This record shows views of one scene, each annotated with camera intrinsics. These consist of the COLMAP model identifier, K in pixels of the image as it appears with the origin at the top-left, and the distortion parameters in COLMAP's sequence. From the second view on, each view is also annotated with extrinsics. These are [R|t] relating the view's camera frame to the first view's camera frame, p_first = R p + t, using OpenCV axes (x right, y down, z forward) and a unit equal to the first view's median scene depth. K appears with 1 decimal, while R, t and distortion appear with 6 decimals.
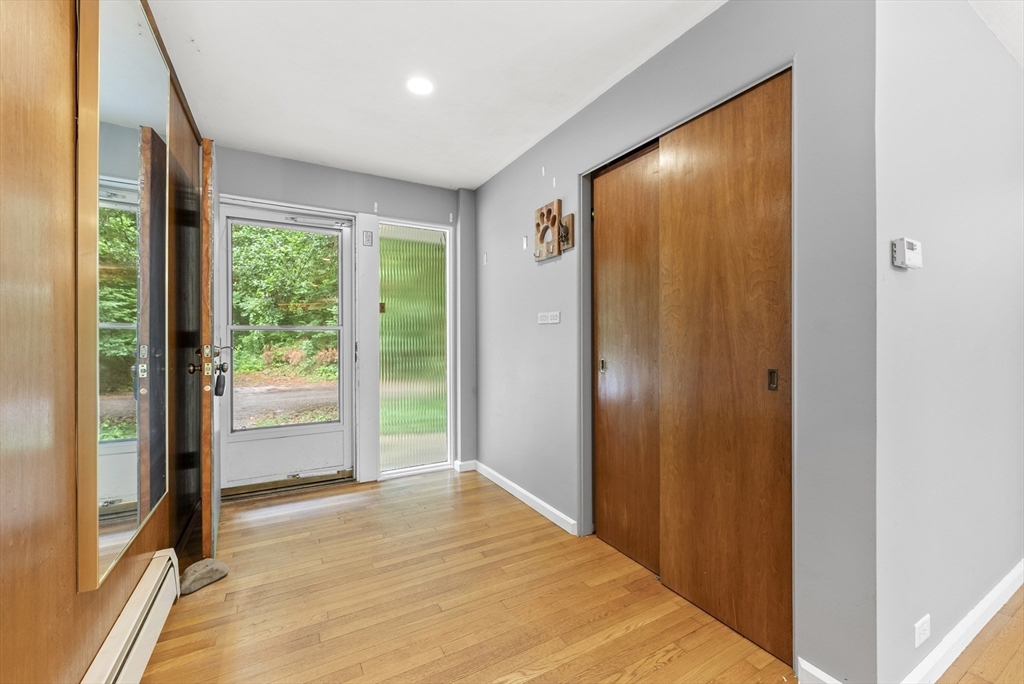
lens RADIAL K [[410.6, 0, 513.5], [0, 410.6, 340.9], [0, 0, 1]] dist [0.002340, -0.000942]
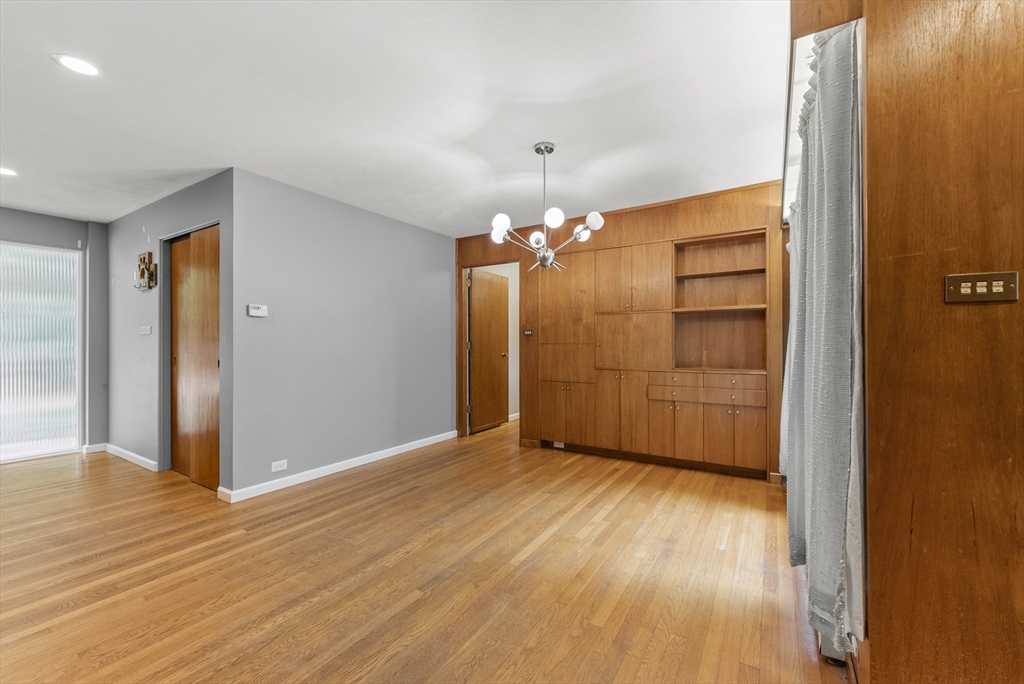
lens RADIAL K [[410.6, 0, 511.6], [0, 410.6, 343.7], [0, 0, 1]] dist [0.002340, -0.000942]
pose [[0.879358, -0.000021, 0.476161, 0.543158], [0.002843, 0.999982, -0.005206, 0.002542], [-0.476152, 0.005931, 0.879343, -0.926023]]
